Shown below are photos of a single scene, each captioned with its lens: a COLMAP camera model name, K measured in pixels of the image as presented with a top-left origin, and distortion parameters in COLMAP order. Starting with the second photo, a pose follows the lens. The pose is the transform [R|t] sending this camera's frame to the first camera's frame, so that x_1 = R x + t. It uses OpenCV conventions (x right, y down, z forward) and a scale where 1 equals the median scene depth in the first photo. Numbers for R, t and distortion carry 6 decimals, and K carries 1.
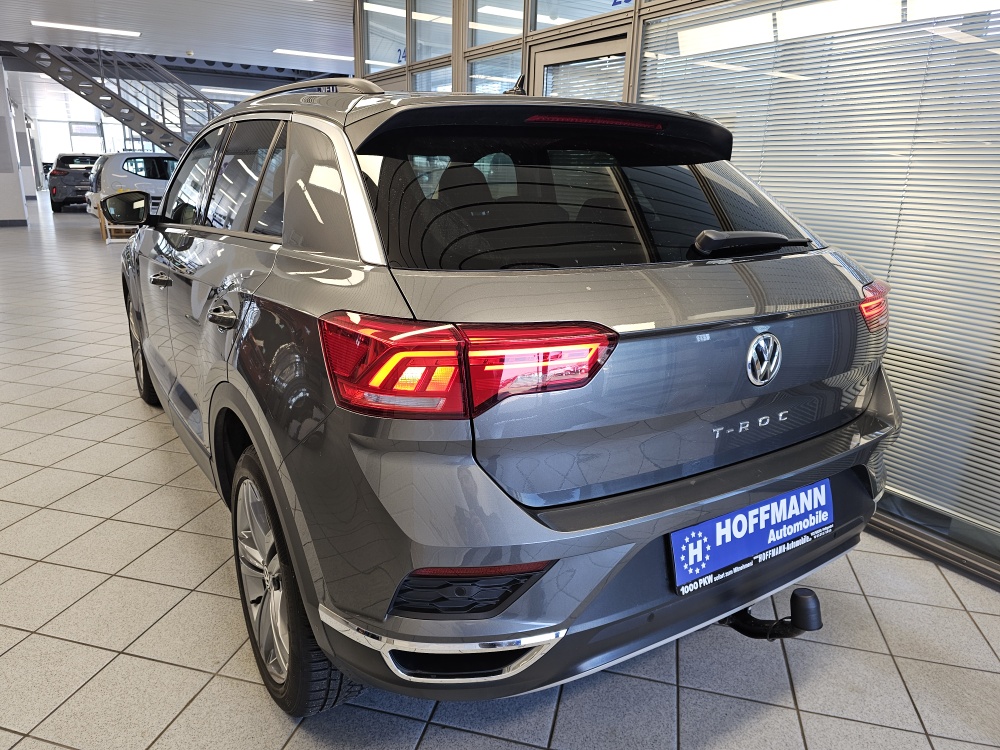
lens RADIAL K [[667.6, 0, 500.0], [0, 667.6, 375.0], [0, 0, 1]] dist [0.055776, -0.055803]
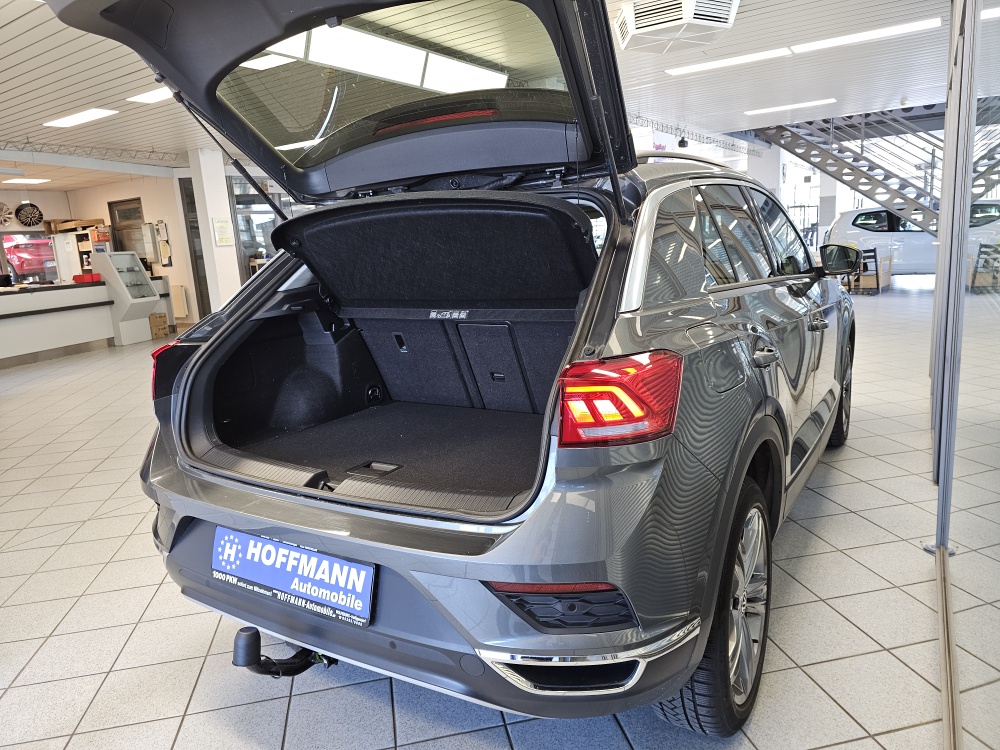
lens RADIAL K [[667.6, 0, 500.0], [0, 667.6, 375.0], [0, 0, 1]] dist [0.055776, -0.055803]
pose [[0.429736, 0.123620, -0.894453, 1.391166], [-0.187188, 0.981261, 0.045685, -0.180638], [0.883339, 0.147798, 0.444823, 0.744836]]
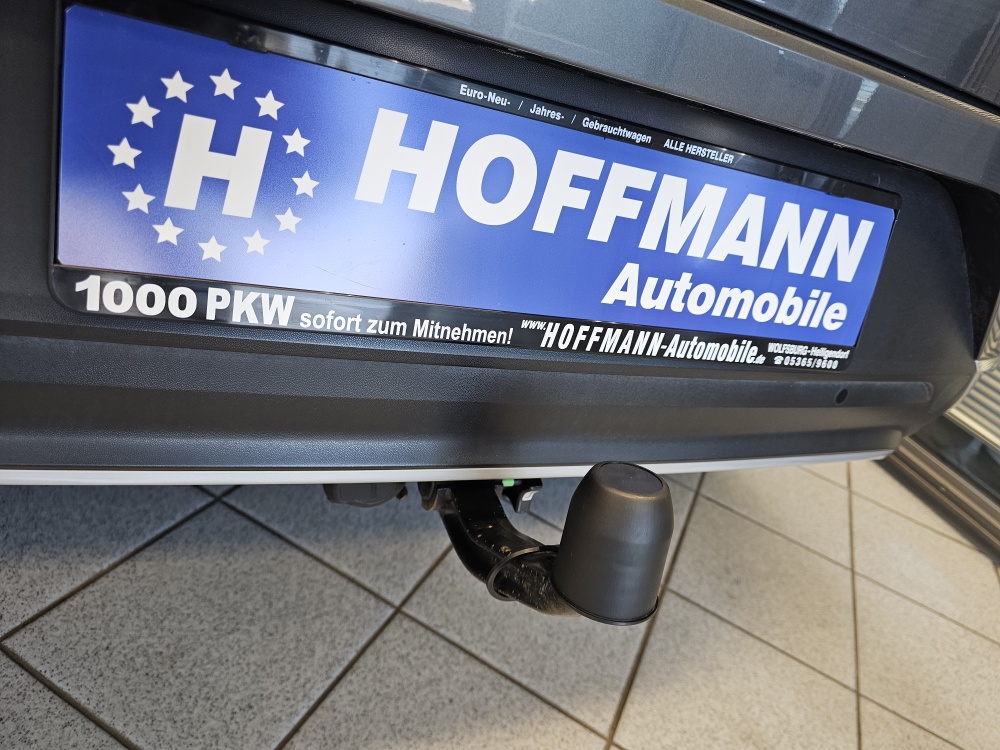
lens RADIAL K [[667.6, 0, 500.0], [0, 667.6, 375.0], [0, 0, 1]] dist [0.055776, -0.055803]
pose [[0.948950, 0.311246, -0.051185, 0.367712], [-0.295626, 0.934181, 0.199779, 0.226491], [0.109997, -0.174449, 0.978503, 0.686554]]
